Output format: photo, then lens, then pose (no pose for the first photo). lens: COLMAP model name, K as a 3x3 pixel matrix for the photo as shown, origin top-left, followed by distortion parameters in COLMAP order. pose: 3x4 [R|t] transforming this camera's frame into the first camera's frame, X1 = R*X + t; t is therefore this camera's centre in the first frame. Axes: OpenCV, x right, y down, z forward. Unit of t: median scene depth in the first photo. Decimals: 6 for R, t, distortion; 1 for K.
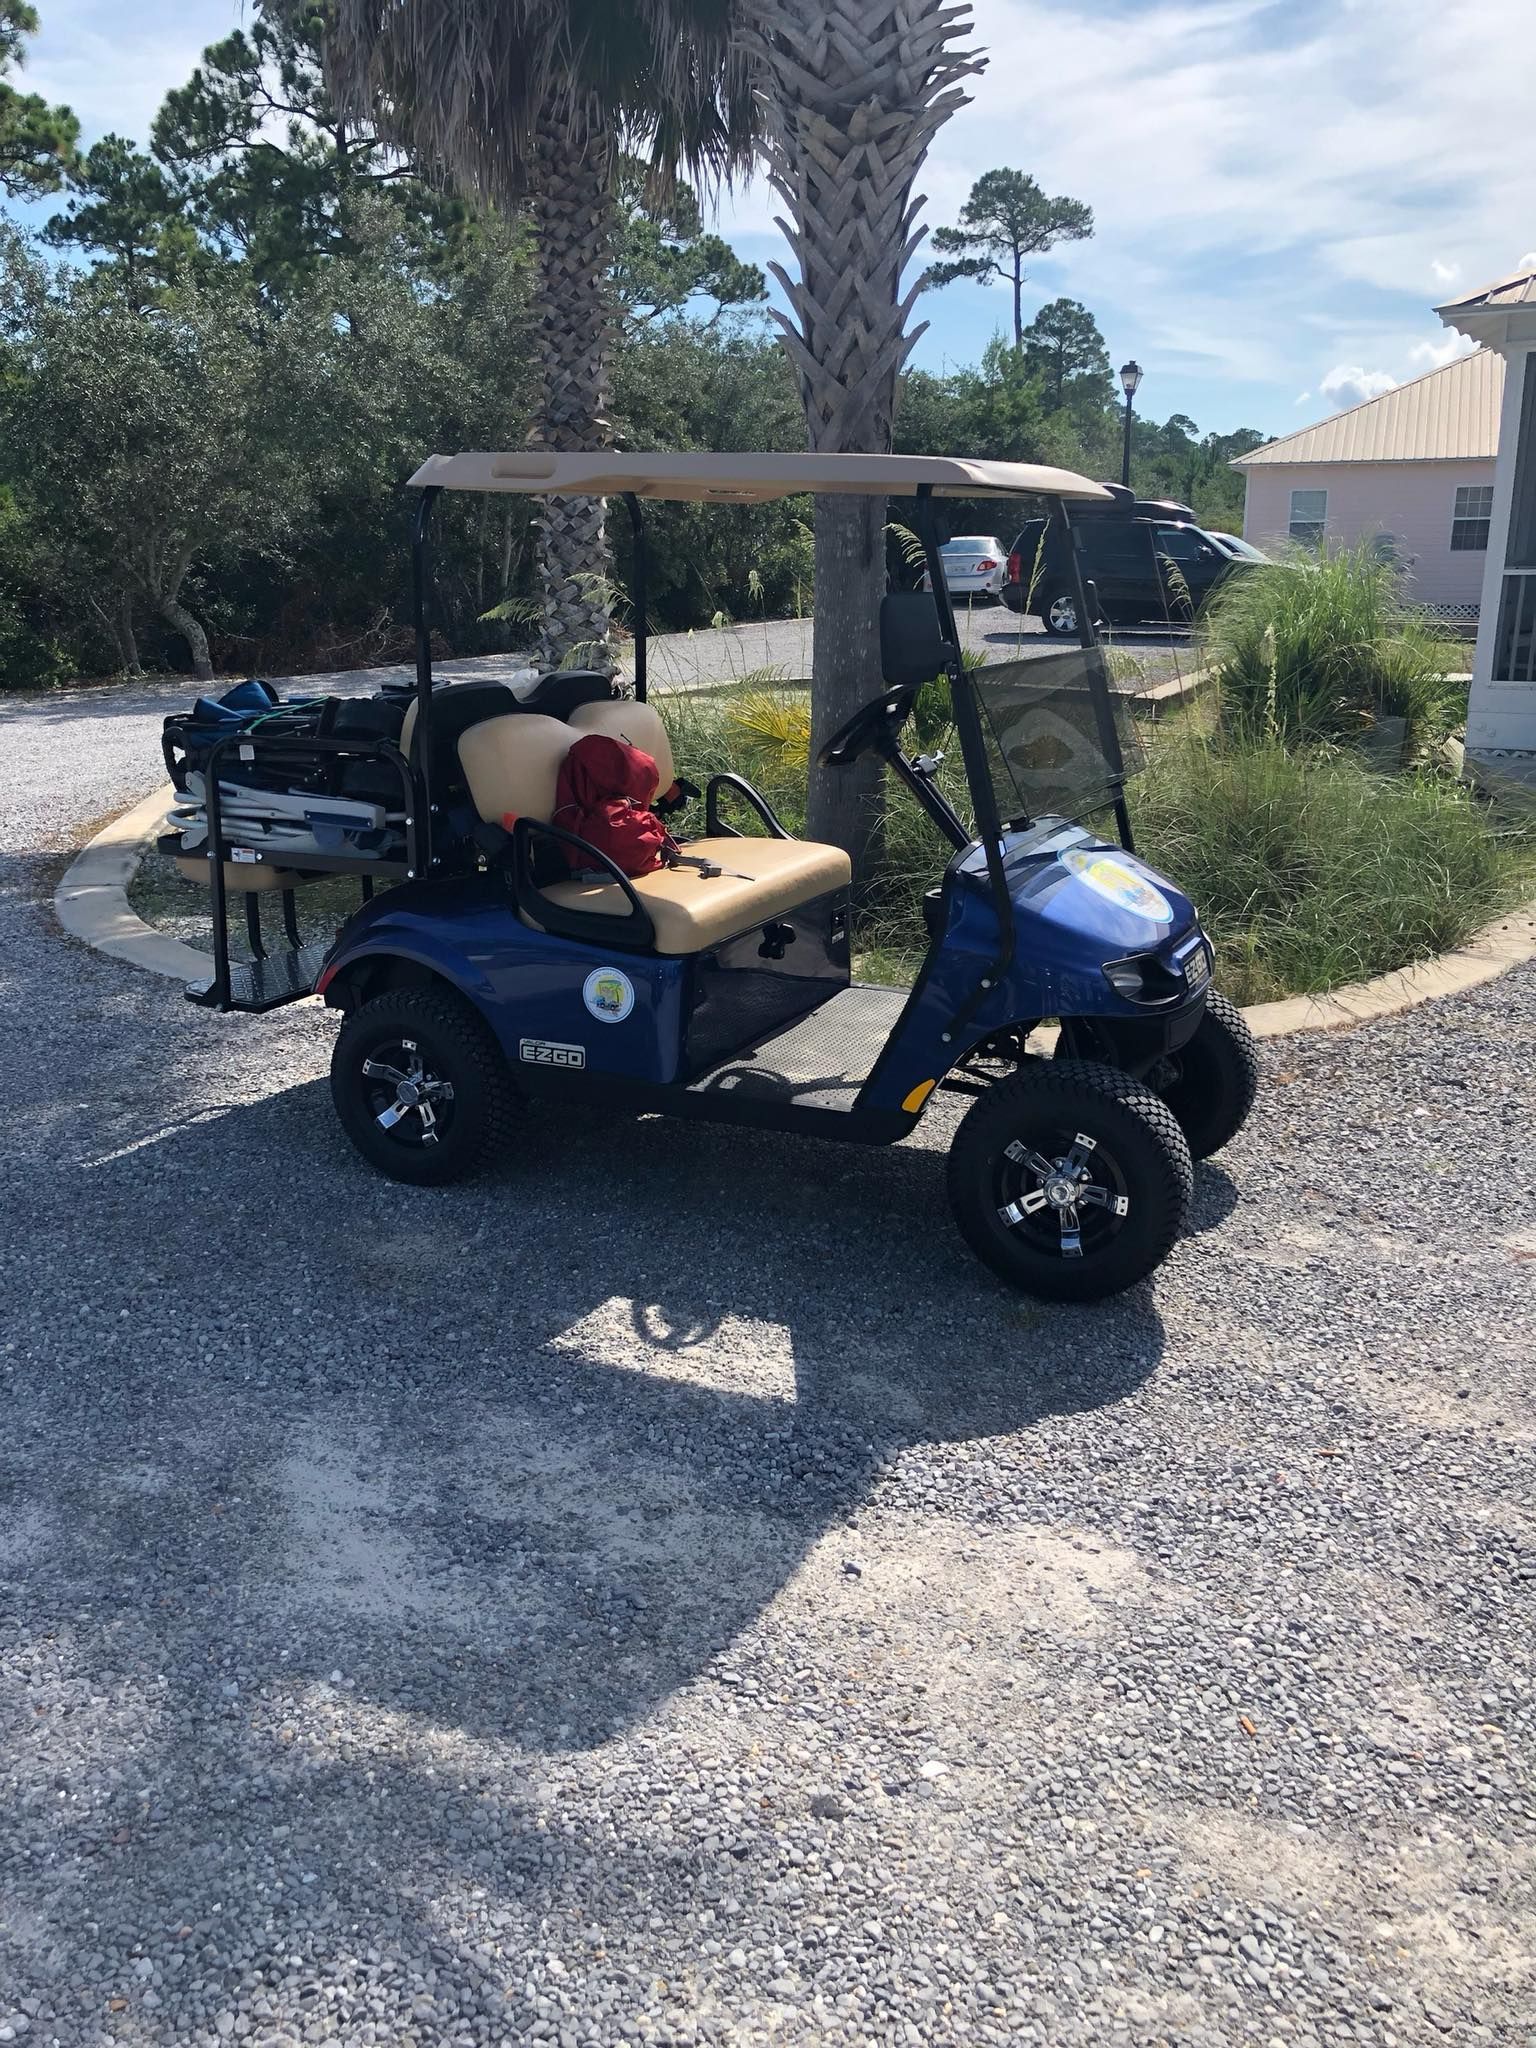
lens RADIAL K [[1674.3, 0, 767.9], [0, 1674.3, 985.9], [0, 0, 1]] dist [0.014225, -0.006212]
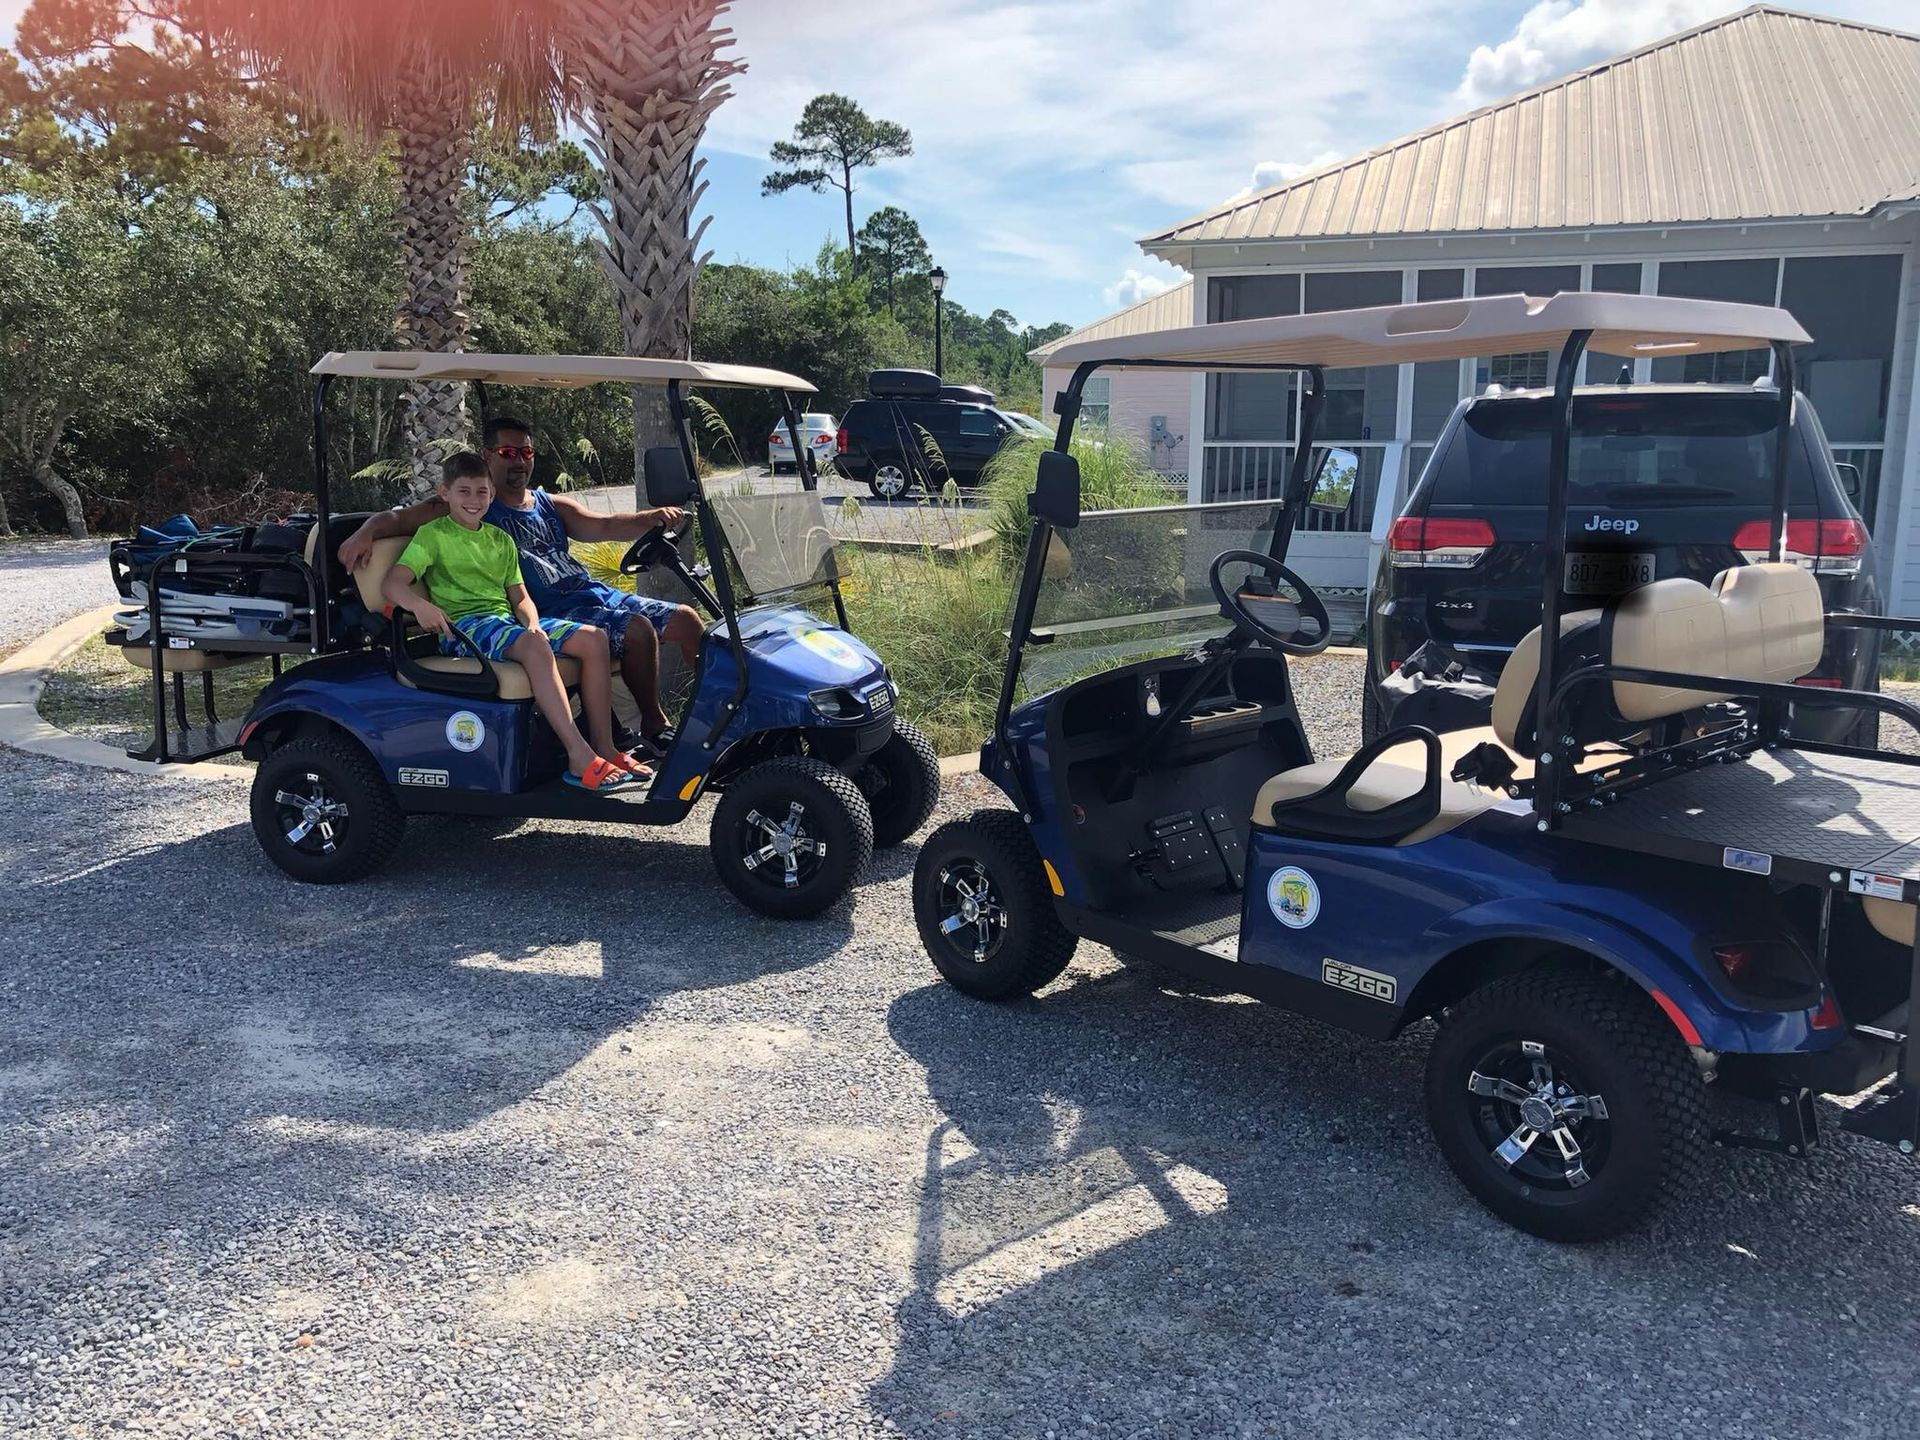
lens RADIAL K [[1569.7, 0, 958.8], [0, 1569.7, 718.8], [0, 0, 1]] dist [0.014225, -0.006212]
pose [[0.980068, -0.029792, 0.196414, 0.024708], [0.043401, 0.996918, -0.065351, 0.047669], [-0.193862, 0.072573, 0.978341, -0.174607]]
